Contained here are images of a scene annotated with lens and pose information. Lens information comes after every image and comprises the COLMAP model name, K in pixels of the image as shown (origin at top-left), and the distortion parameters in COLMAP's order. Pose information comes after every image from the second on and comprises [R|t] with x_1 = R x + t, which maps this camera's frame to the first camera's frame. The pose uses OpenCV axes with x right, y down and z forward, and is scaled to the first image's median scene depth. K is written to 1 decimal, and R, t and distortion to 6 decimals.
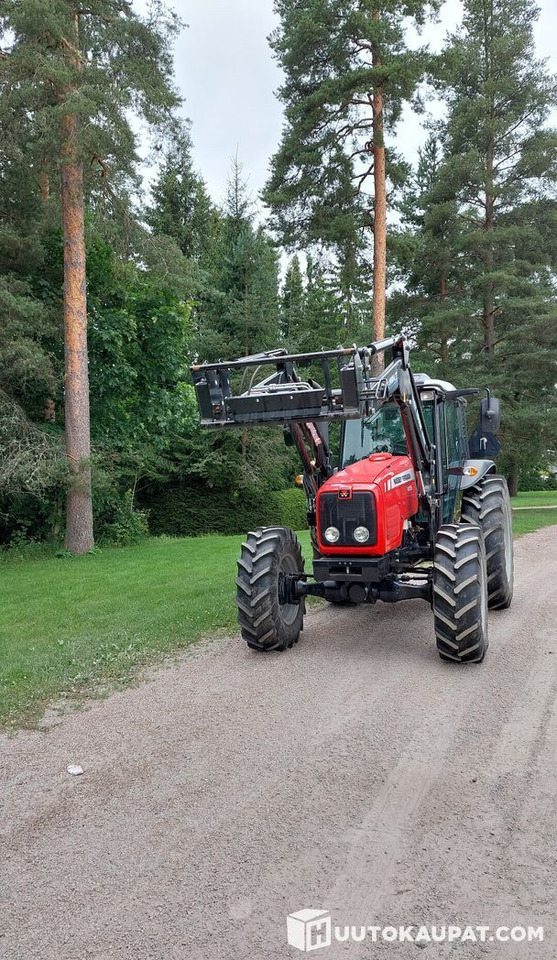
lens RADIAL K [[700.5, 0, 279.2], [0, 700.5, 514.5], [0, 0, 1]] dist [0.051845, -0.051213]
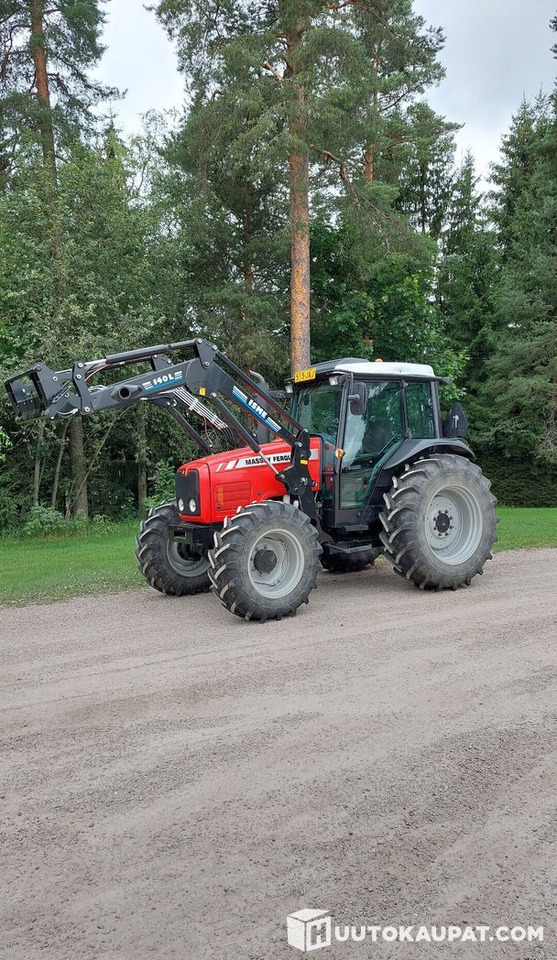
lens RADIAL K [[700.5, 0, 279.2], [0, 700.5, 514.5], [0, 0, 1]] dist [0.051845, -0.051213]
pose [[0.827691, 0.057146, -0.558266, 0.342178], [-0.029996, 0.997885, 0.057674, -0.011613], [0.560381, -0.030991, 0.827655, 0.030318]]
